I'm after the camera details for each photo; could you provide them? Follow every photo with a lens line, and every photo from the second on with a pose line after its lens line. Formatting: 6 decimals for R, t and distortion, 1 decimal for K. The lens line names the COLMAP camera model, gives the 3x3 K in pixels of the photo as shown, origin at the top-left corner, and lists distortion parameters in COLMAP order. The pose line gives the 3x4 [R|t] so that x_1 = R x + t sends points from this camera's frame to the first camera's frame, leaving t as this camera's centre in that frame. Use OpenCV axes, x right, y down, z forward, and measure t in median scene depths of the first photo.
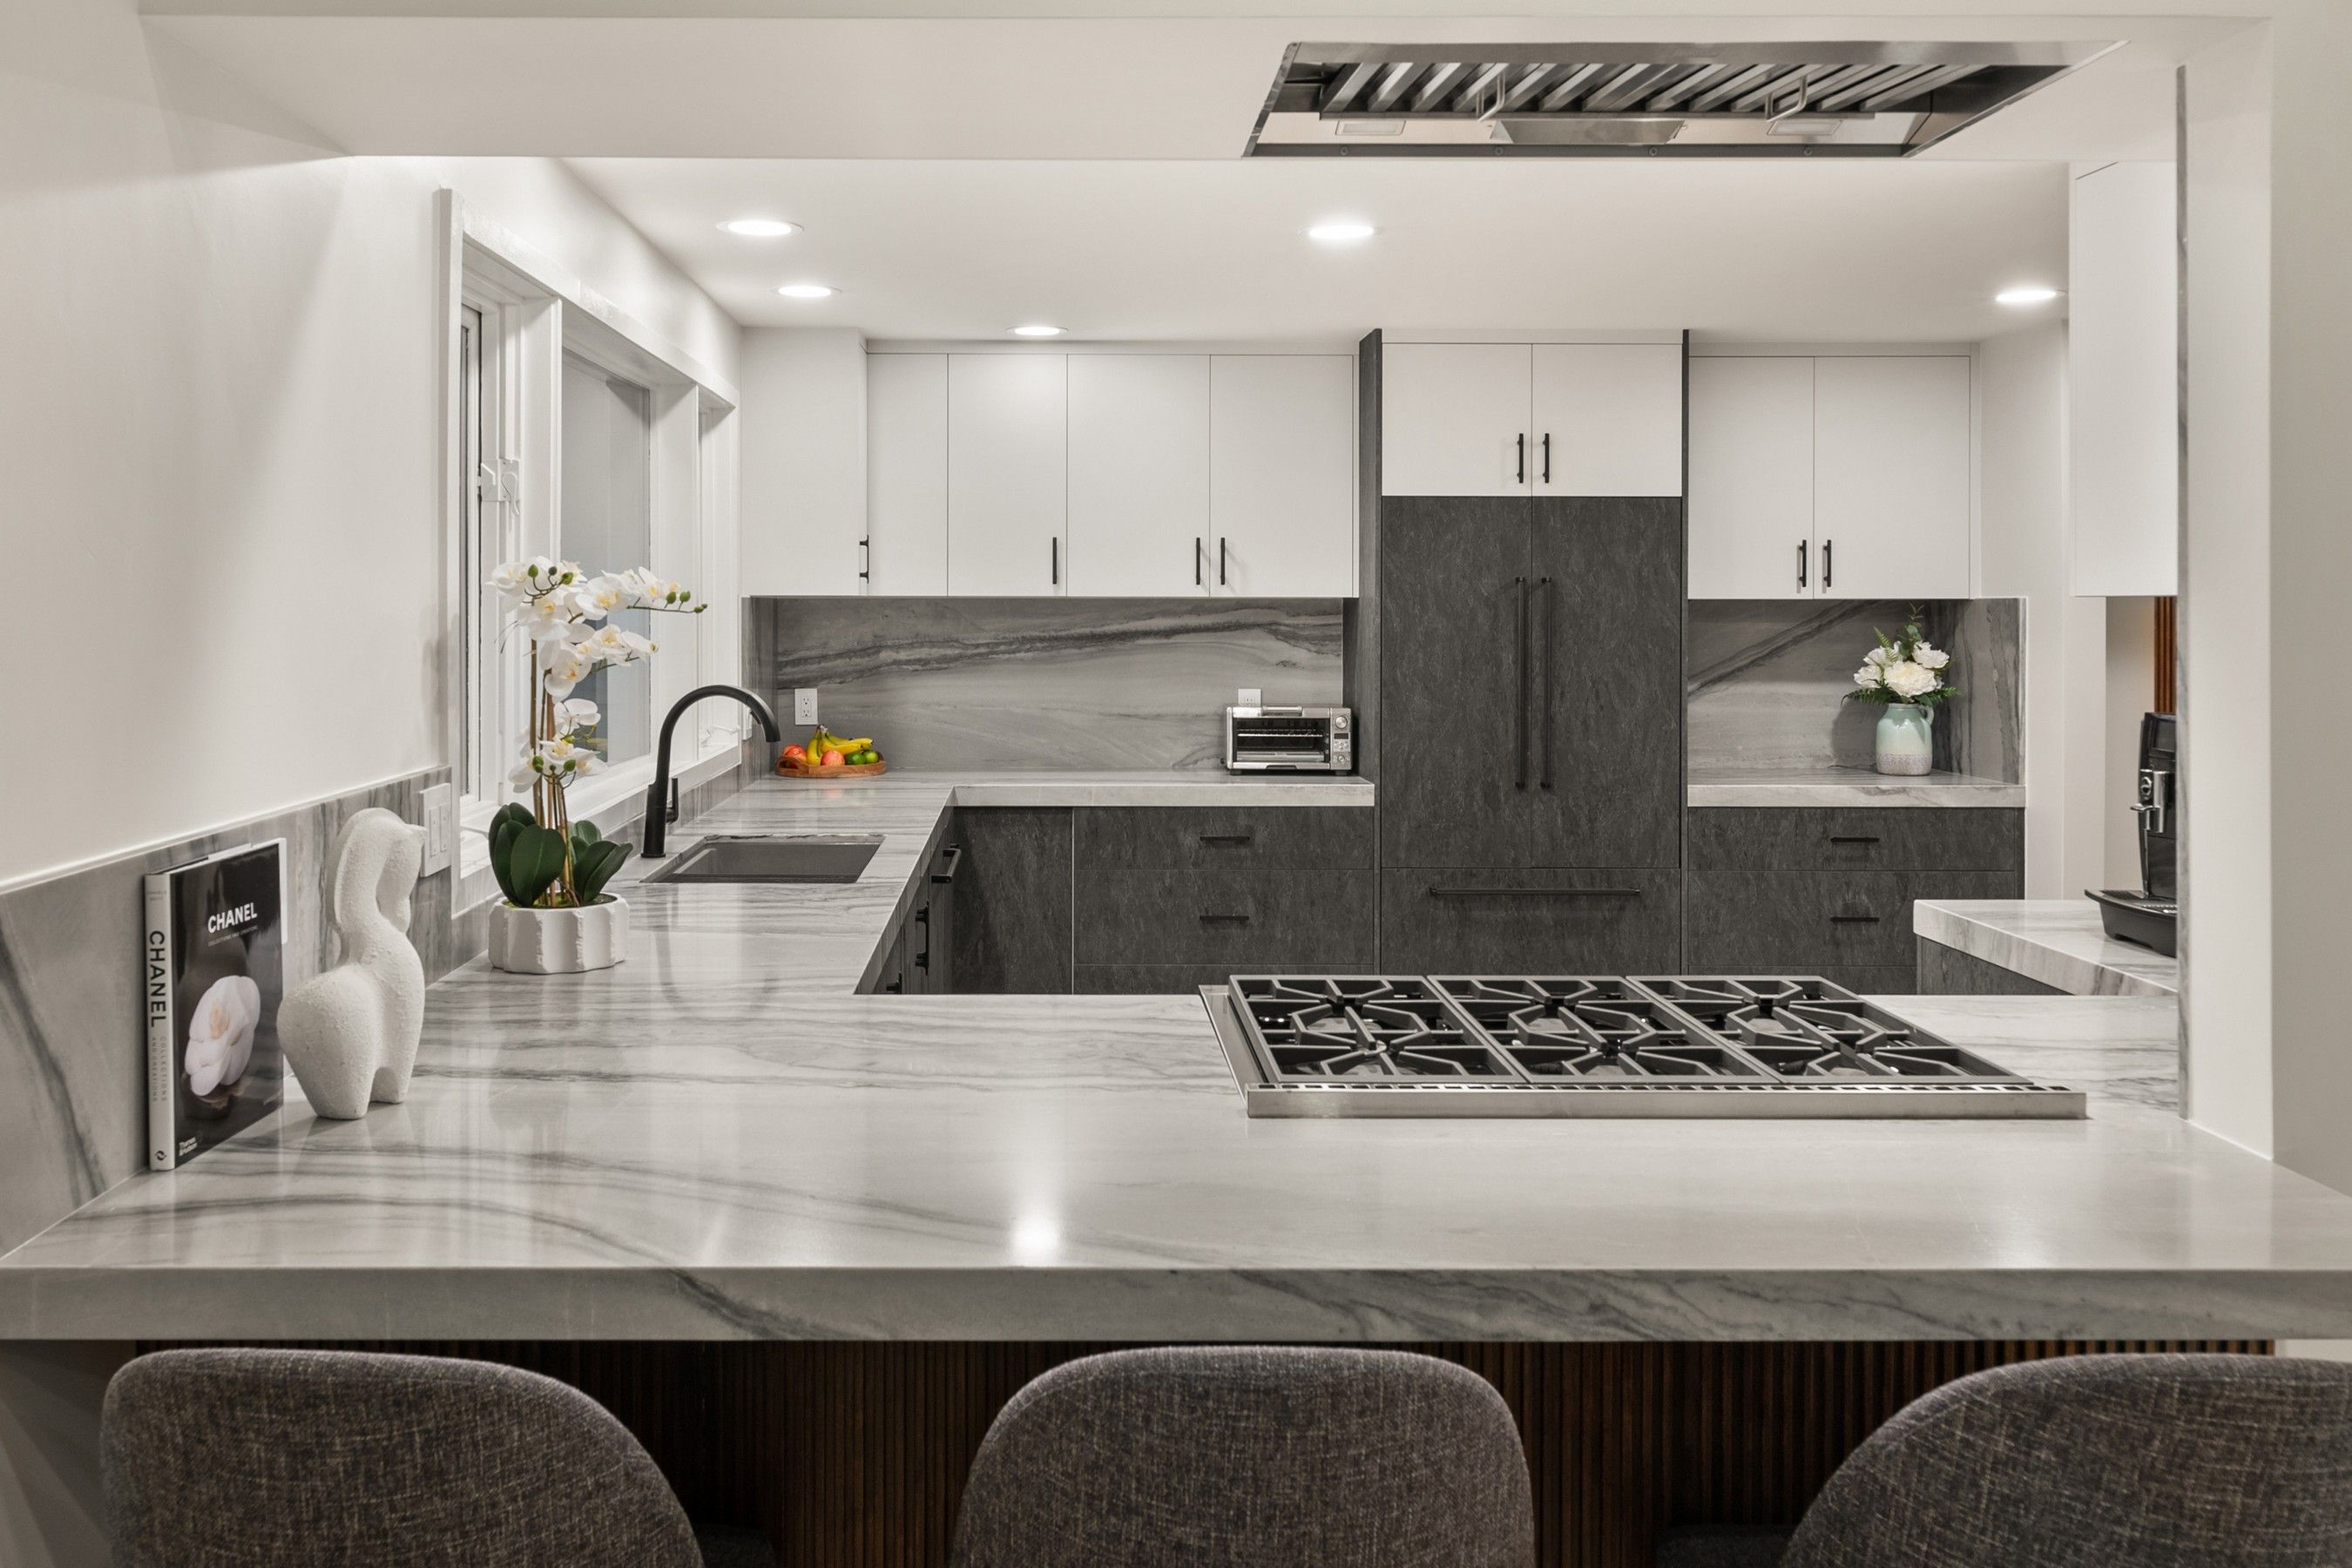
lens RADIAL K [[1818.1, 0, 1111.4], [0, 1818.1, 626.1], [0, 0, 1]] dist [0.002212, 0.000091]
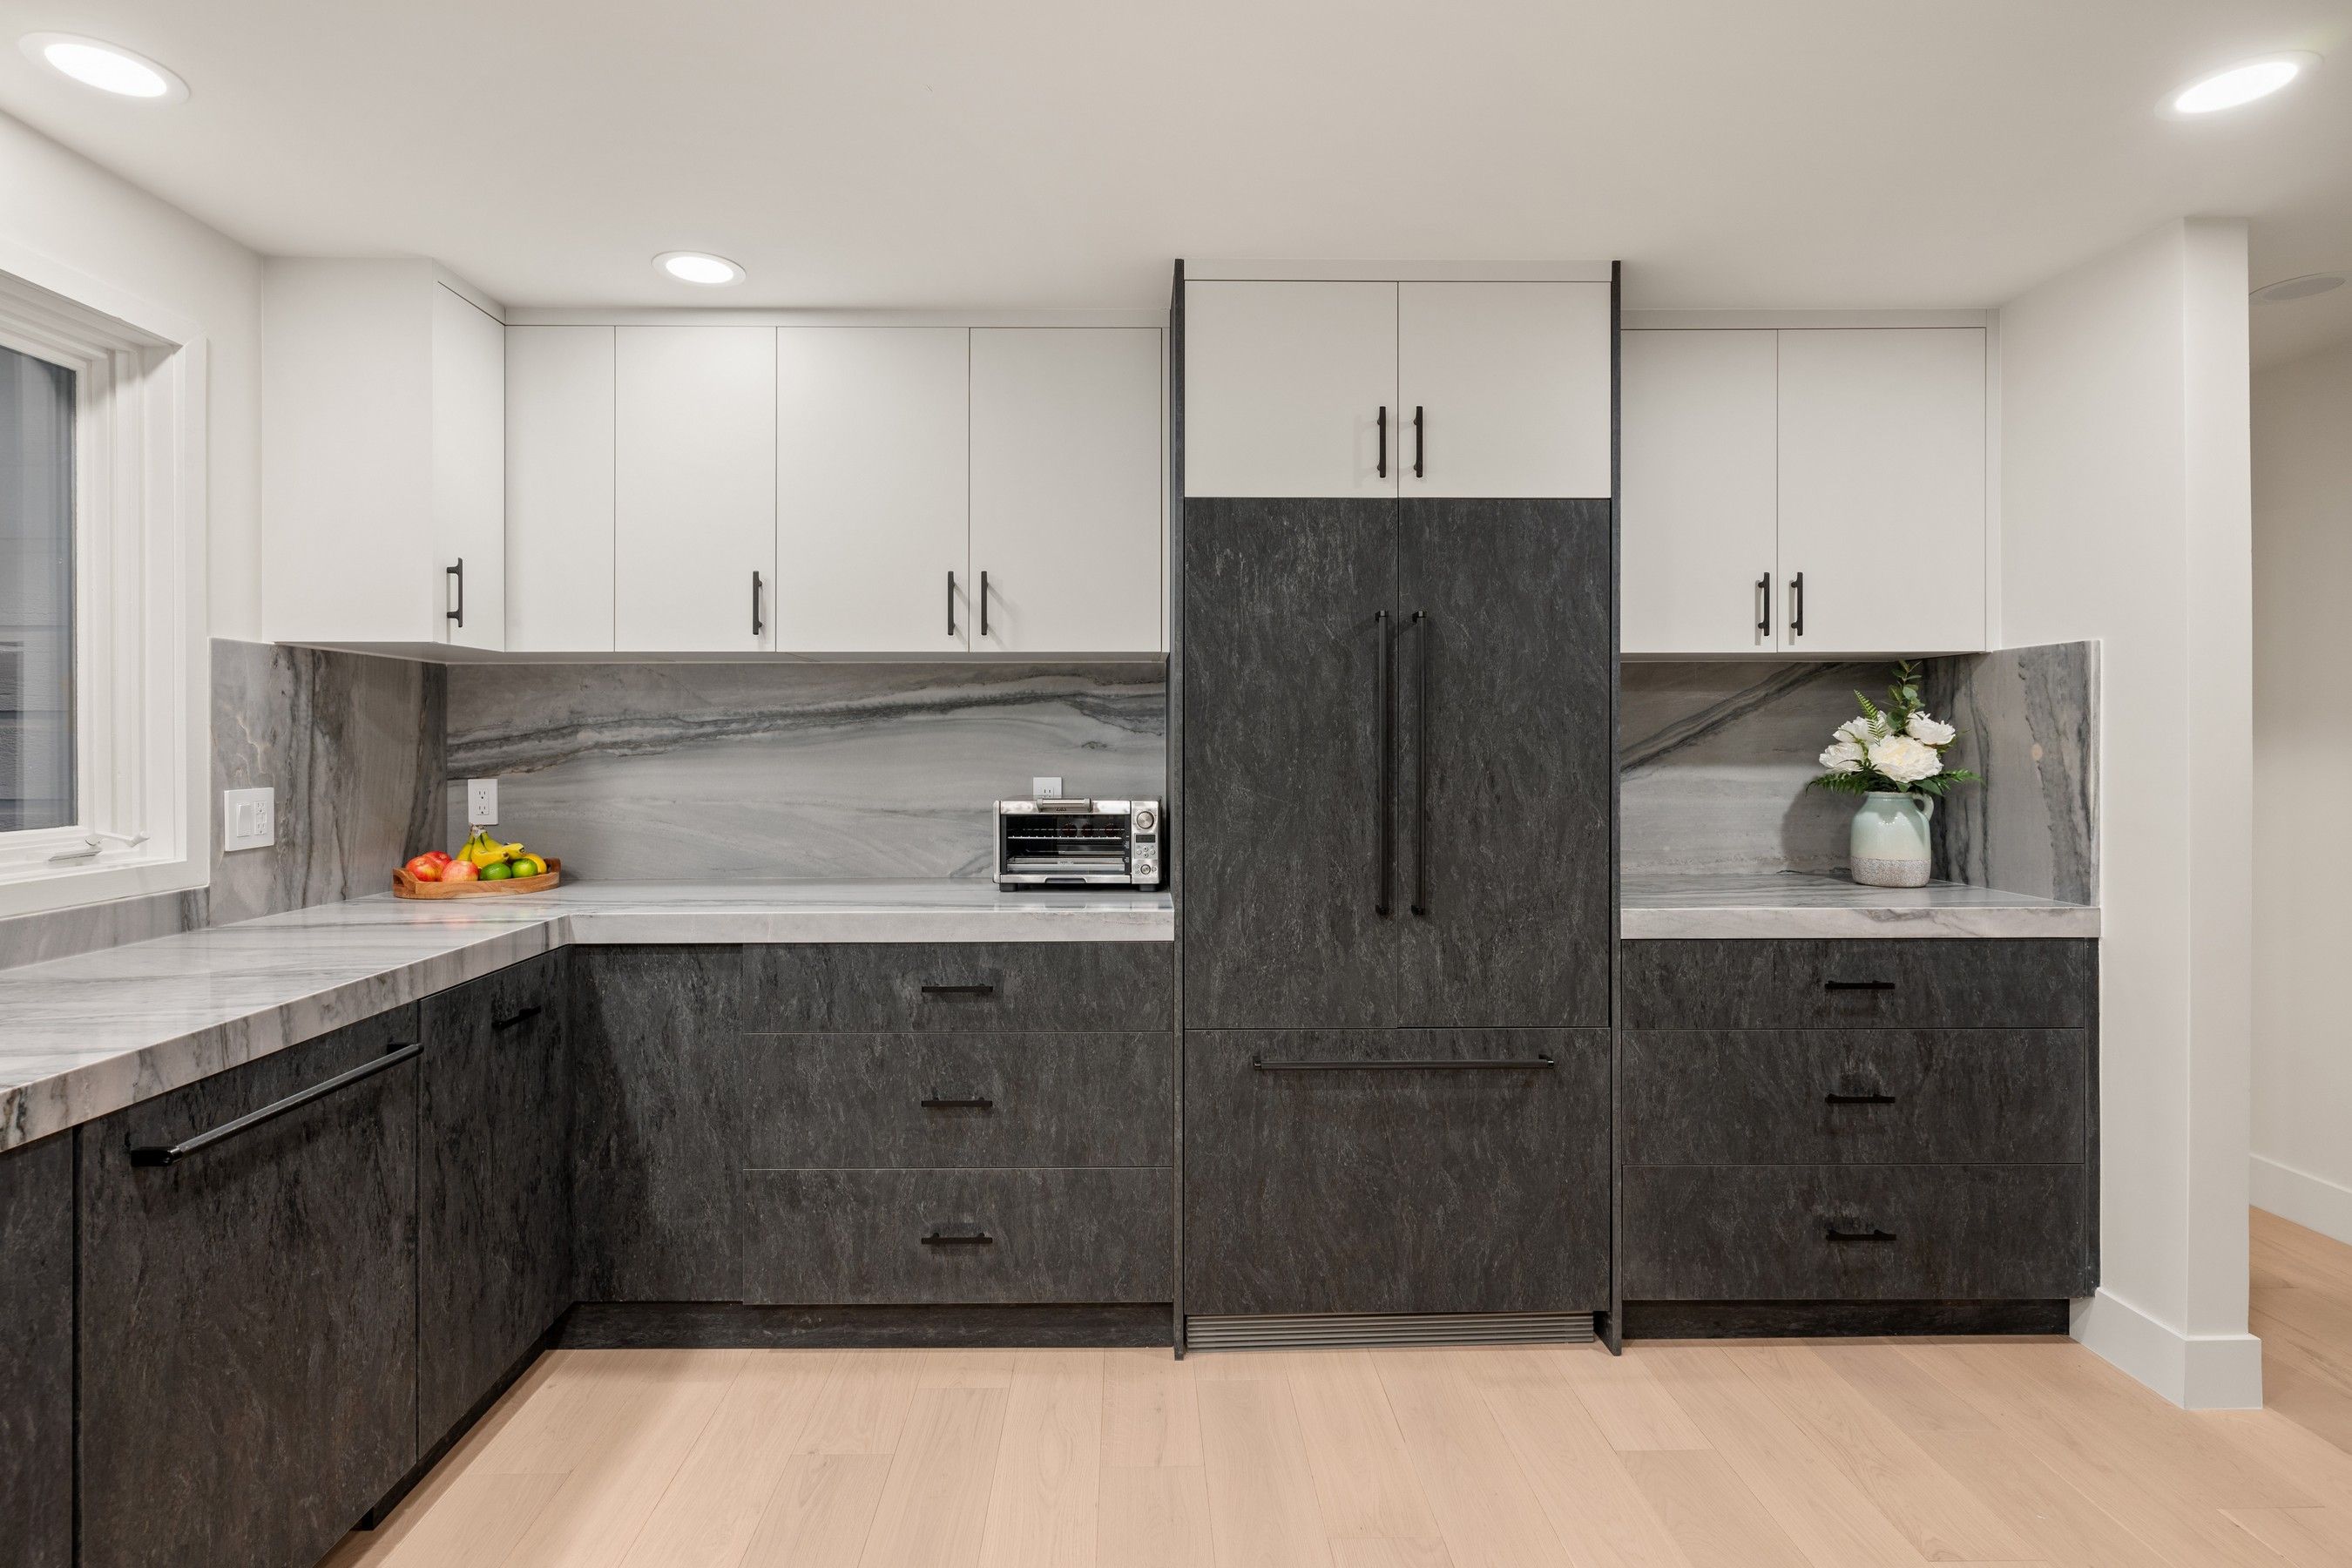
lens RADIAL K [[1117.4, 0, 1176.5], [0, 1117.4, 759.7], [0, 0, 1]] dist [-0.003253, 0.001449]
pose [[0.999986, -0.003857, 0.003721, 0.143814], [0.003833, 0.999972, 0.006411, 0.026618], [-0.003745, -0.006396, 0.999973, 0.569191]]
